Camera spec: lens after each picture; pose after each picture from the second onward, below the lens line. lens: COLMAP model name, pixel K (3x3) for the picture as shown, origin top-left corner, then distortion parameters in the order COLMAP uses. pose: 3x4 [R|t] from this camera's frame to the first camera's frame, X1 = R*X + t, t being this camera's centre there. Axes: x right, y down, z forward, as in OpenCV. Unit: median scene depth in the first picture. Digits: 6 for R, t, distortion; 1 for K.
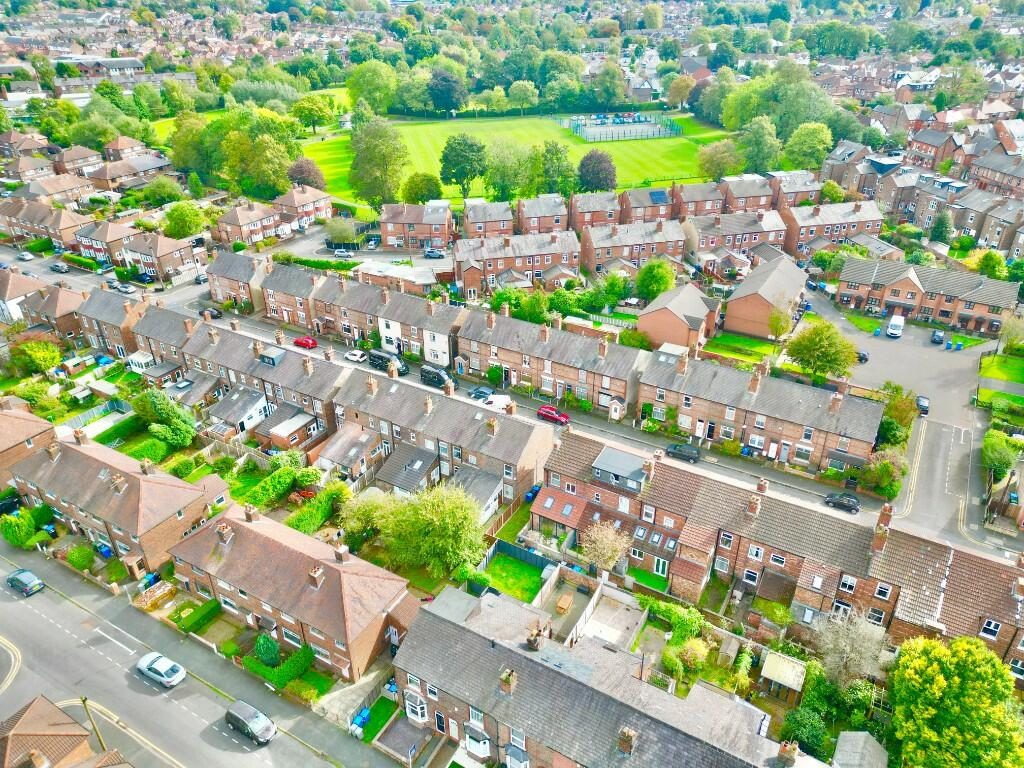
lens RADIAL K [[717.4, 0, 510.9], [0, 717.4, 378.3], [0, 0, 1]] dist [0.055661, -0.038792]
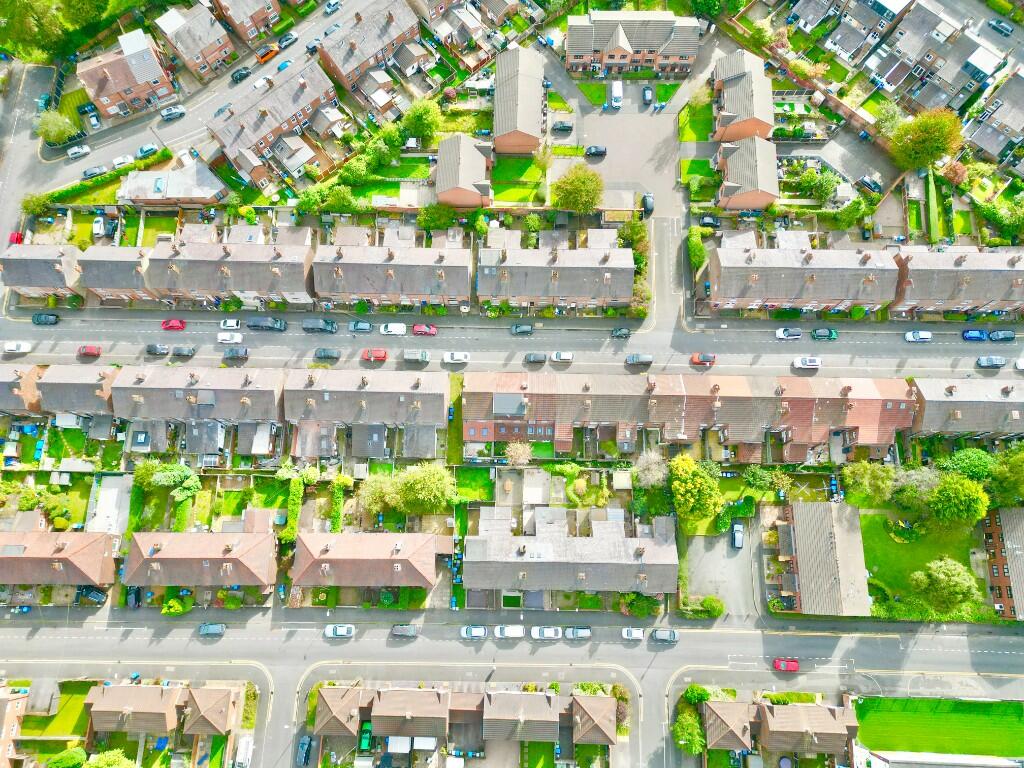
lens RADIAL K [[717.4, 0, 511.5], [0, 717.4, 373.9], [0, 0, 1]] dist [0.055661, -0.038792]
pose [[0.870528, -0.473414, 0.134391, -0.025462], [0.246010, 0.655150, 0.714323, -1.089688], [-0.426217, -0.588777, 0.686791, -0.073972]]
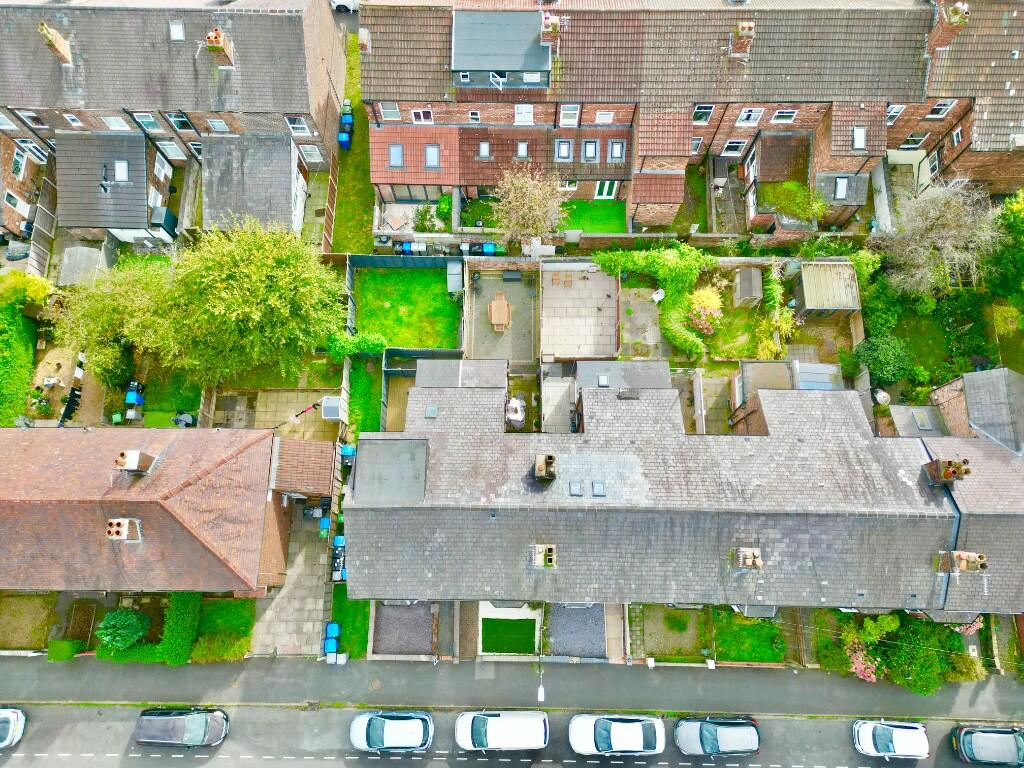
lens RADIAL K [[717.4, 0, 511.5], [0, 717.4, 386.2], [0, 0, 1]] dist [0.055661, -0.038792]
pose [[0.870804, -0.475076, 0.126505, -0.027269], [0.247614, 0.646115, 0.721958, -0.102668], [-0.424722, -0.597359, 0.680275, 0.483947]]
